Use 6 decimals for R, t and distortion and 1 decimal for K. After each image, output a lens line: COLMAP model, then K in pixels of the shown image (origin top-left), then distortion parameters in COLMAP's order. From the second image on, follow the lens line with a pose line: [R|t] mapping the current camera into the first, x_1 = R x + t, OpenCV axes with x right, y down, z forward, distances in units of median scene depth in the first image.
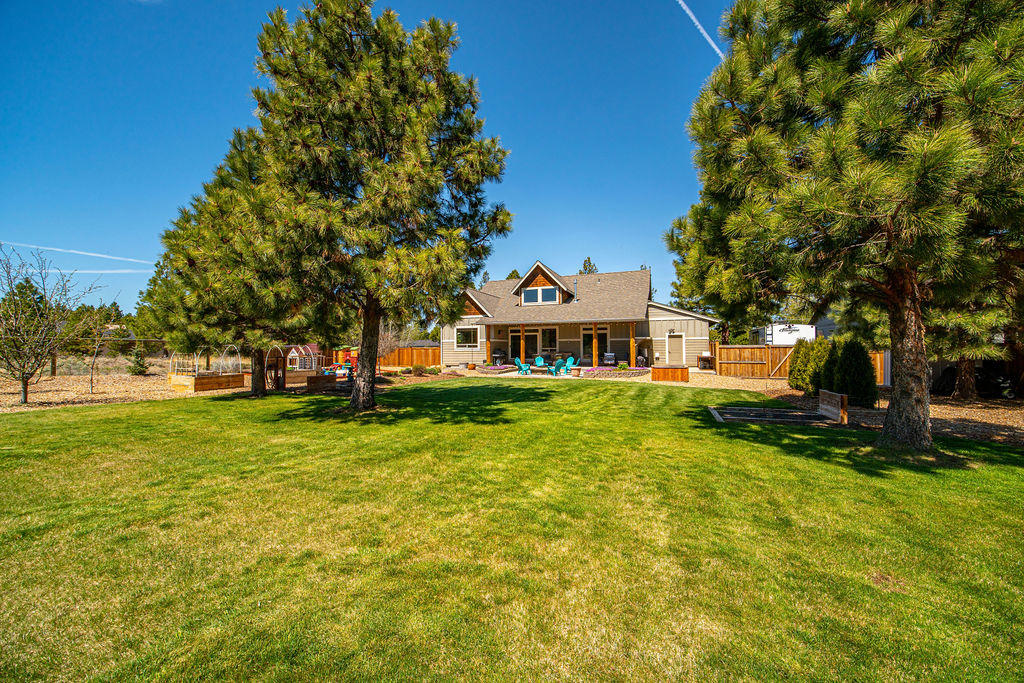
lens RADIAL K [[402.0, 0, 512.0], [0, 402.0, 341.5], [0, 0, 1]] dist [-0.003230, -0.000311]
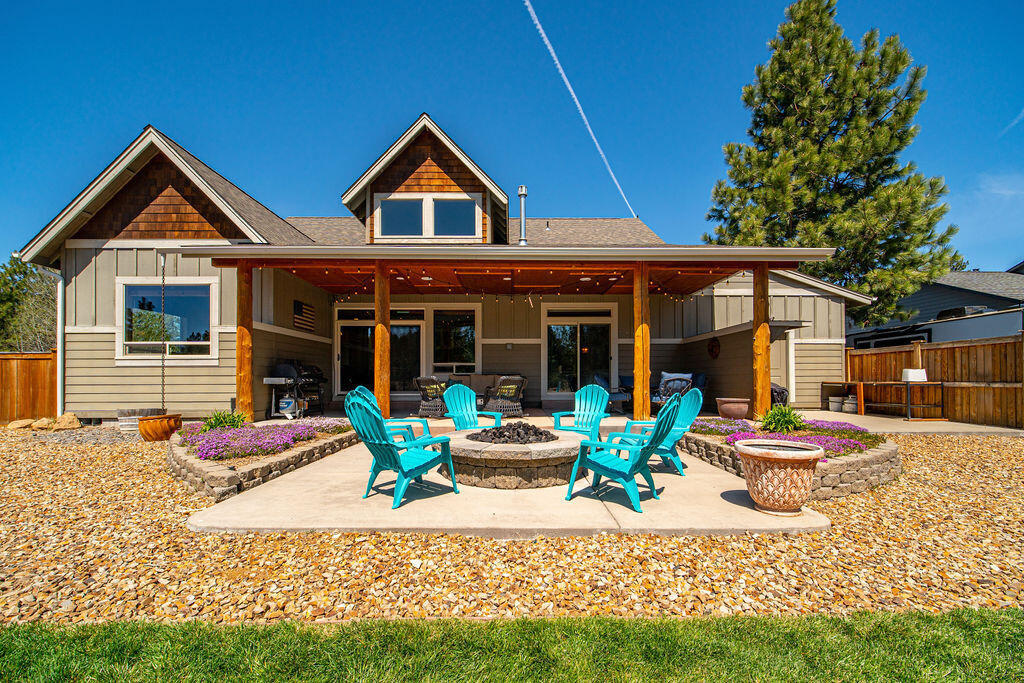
lens RADIAL K [[421.7, 0, 525.9], [0, 421.7, 378.0], [0, 0, 1]] dist [0.000370, -0.000067]
pose [[0.926016, 0.006769, 0.377424, 0.008538], [-0.009608, 0.999938, 0.005641, 0.028079], [-0.377362, -0.008850, 0.926023, 0.643263]]
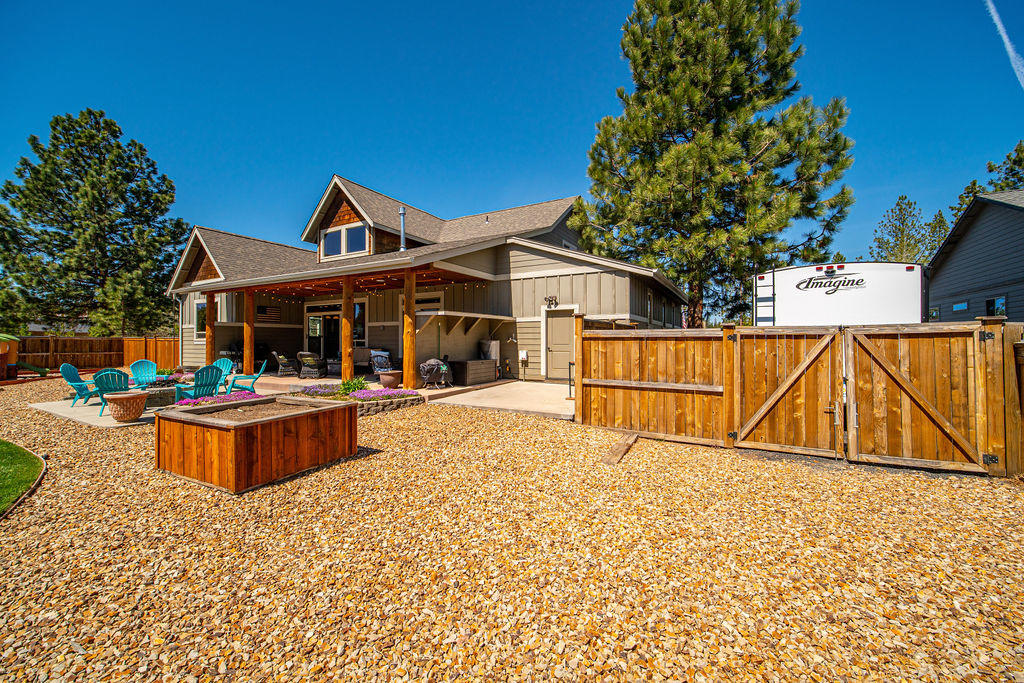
lens RADIAL K [[414.0, 0, 512.0], [0, 414.0, 341.5], [0, 0, 1]] dist [-0.007620, 0.004383]
pose [[0.989703, 0.004865, -0.143051, 0.387121], [-0.002726, 0.999882, 0.015142, 0.010339], [0.143107, -0.014597, 0.989600, 0.507107]]
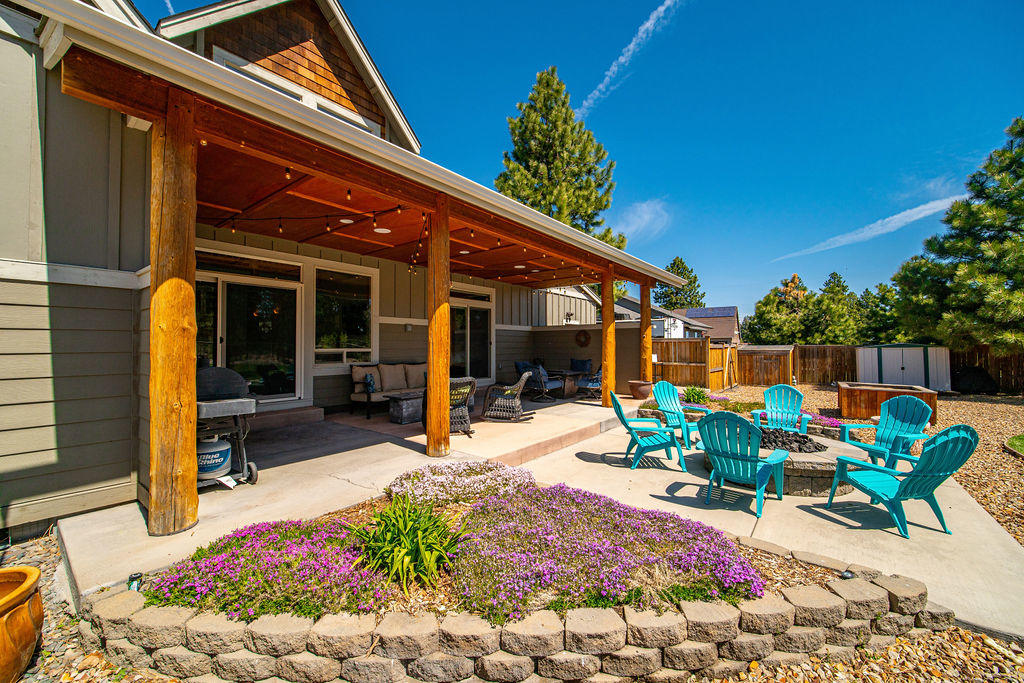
lens RADIAL K [[402.0, 0, 512.0], [0, 402.0, 341.5], [0, 0, 1]] dist [-0.003230, -0.000311]
pose [[0.285720, 0.014560, 0.958203, -0.128867], [-0.019872, 0.999760, -0.009266, 0.012652], [-0.958107, -0.016394, 0.285940, 0.851264]]
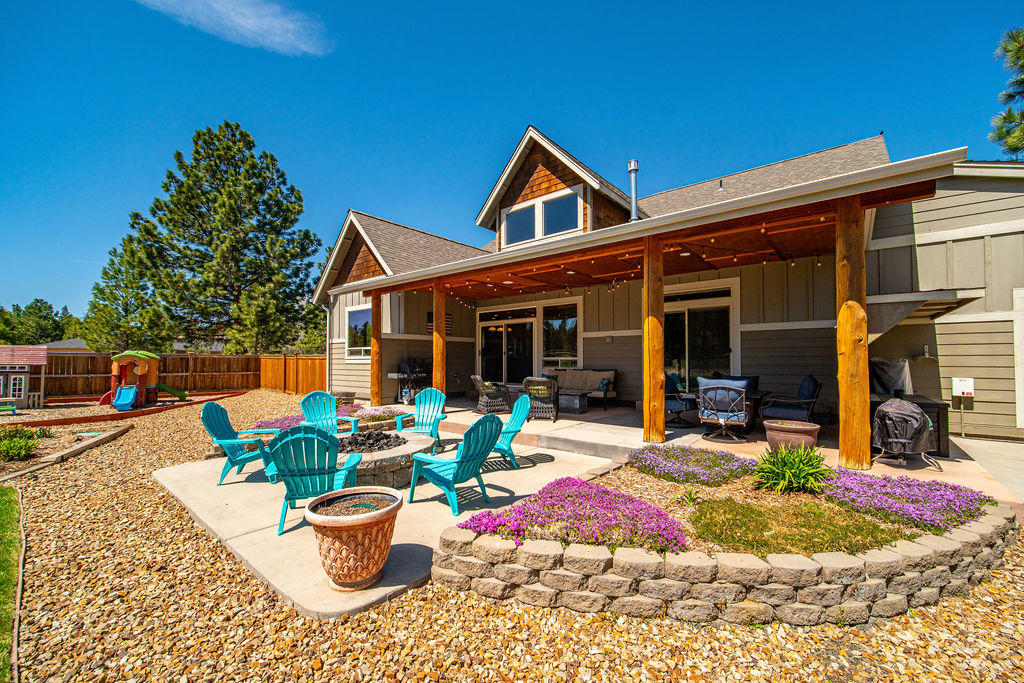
lens RADIAL K [[411.7, 0, 514.6], [0, 411.7, 353.8], [0, 0, 1]] dist [0.000211, -0.000122]
pose [[0.949530, 0.000174, -0.313677, 0.177500], [0.000537, 0.999997, 0.002181, 0.012629], [0.313676, -0.002239, 0.949527, 0.648120]]
